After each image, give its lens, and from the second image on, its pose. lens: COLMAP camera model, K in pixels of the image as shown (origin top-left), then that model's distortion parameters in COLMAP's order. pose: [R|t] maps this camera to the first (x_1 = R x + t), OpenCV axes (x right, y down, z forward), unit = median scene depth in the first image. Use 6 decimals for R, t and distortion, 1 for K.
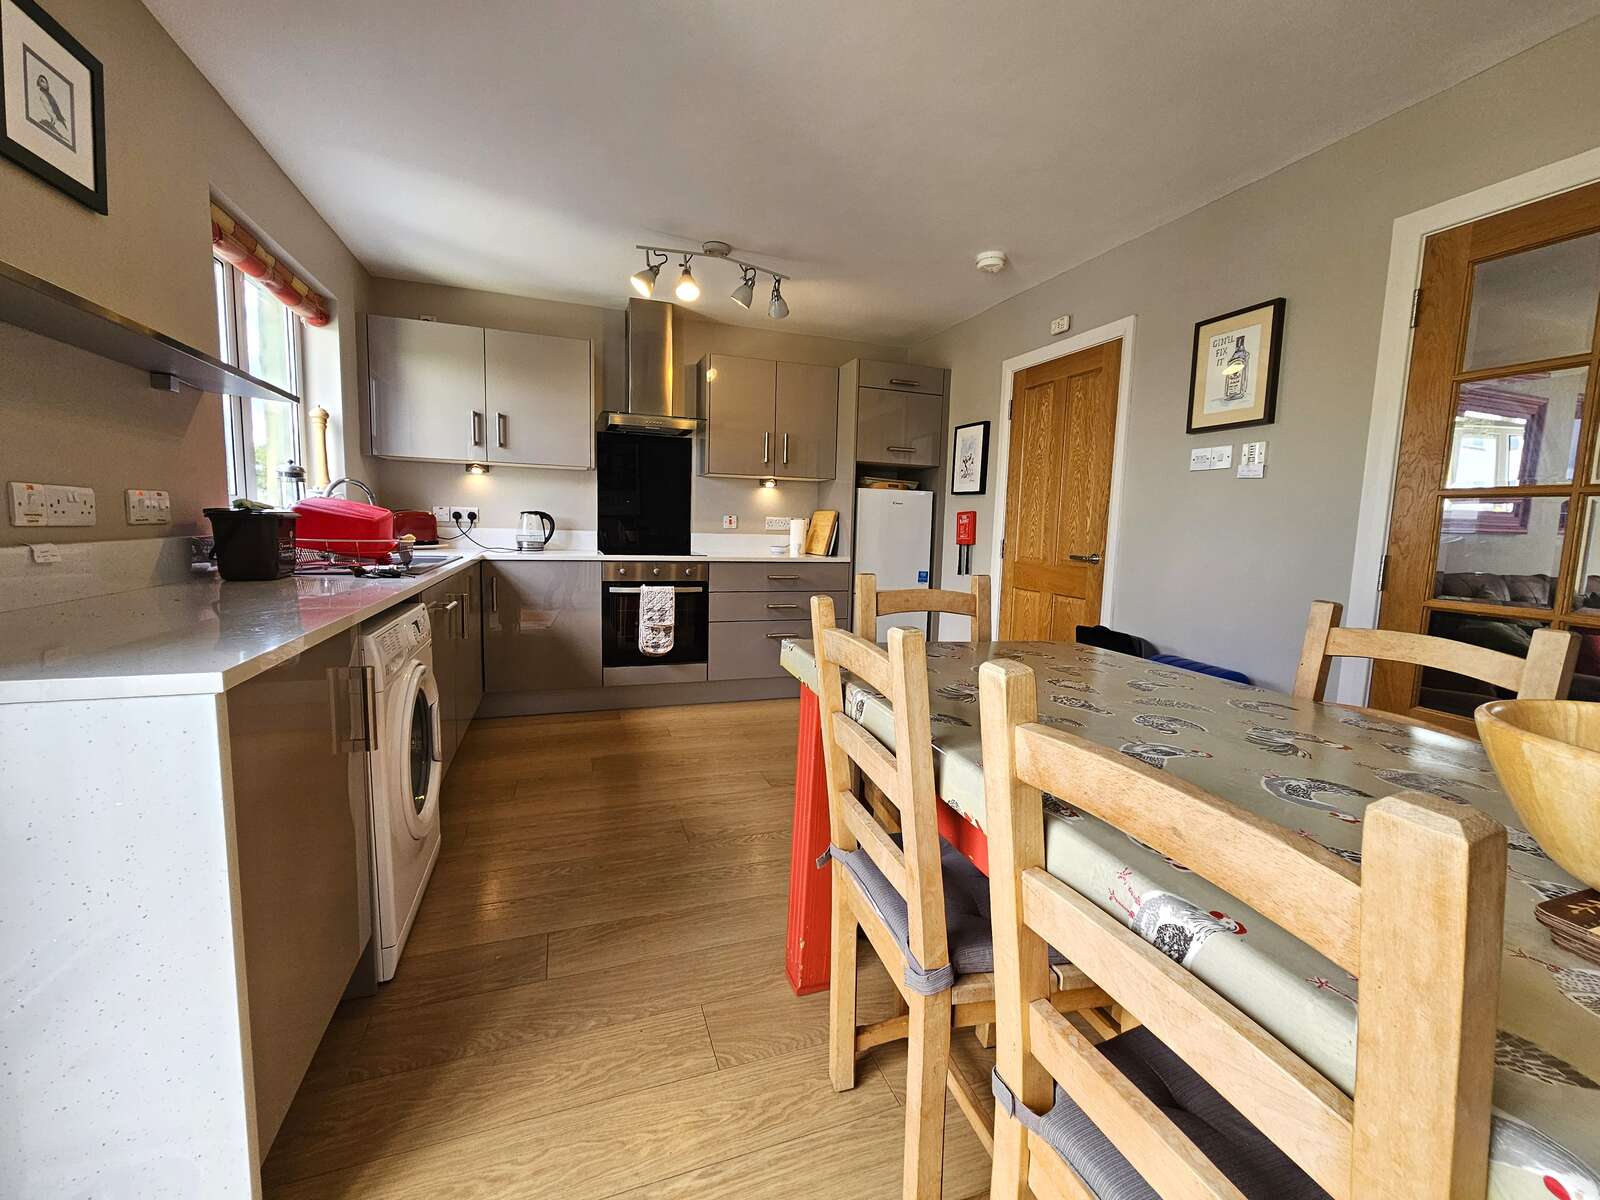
lens RADIAL K [[672.1, 0, 800.0], [0, 672.1, 600.0], [0, 0, 1]] dist [-0.000261, -0.000187]
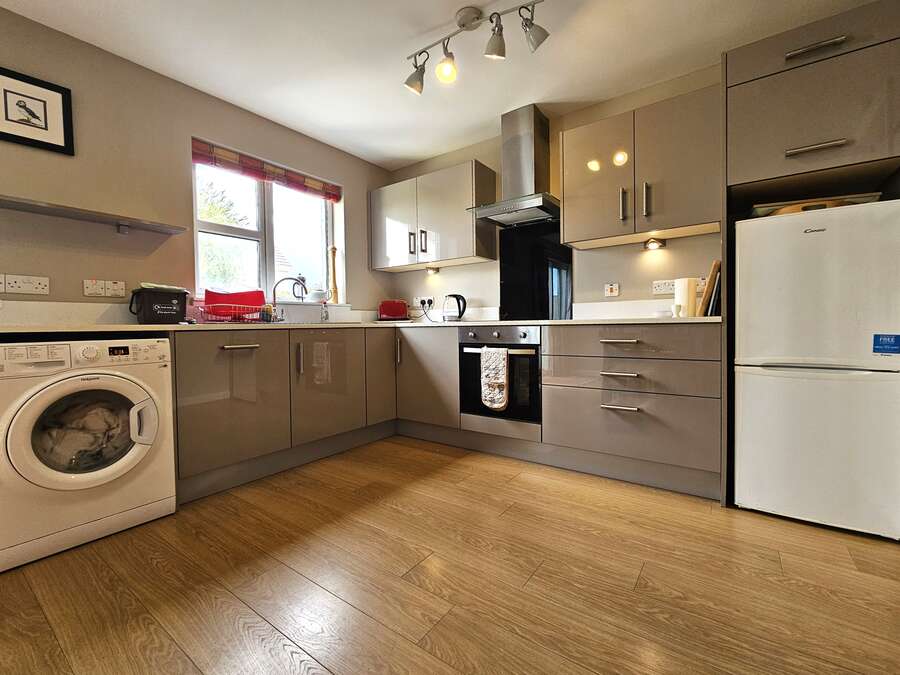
lens RADIAL K [[401.3, 0, 450.0], [0, 401.3, 337.5], [0, 0, 1]] dist [0.001676, 0.000927]
pose [[0.554532, -0.013231, -0.832057, 0.308356], [-0.065788, 0.996047, -0.059683, 0.007634], [0.829558, 0.087835, 0.551470, 0.559643]]
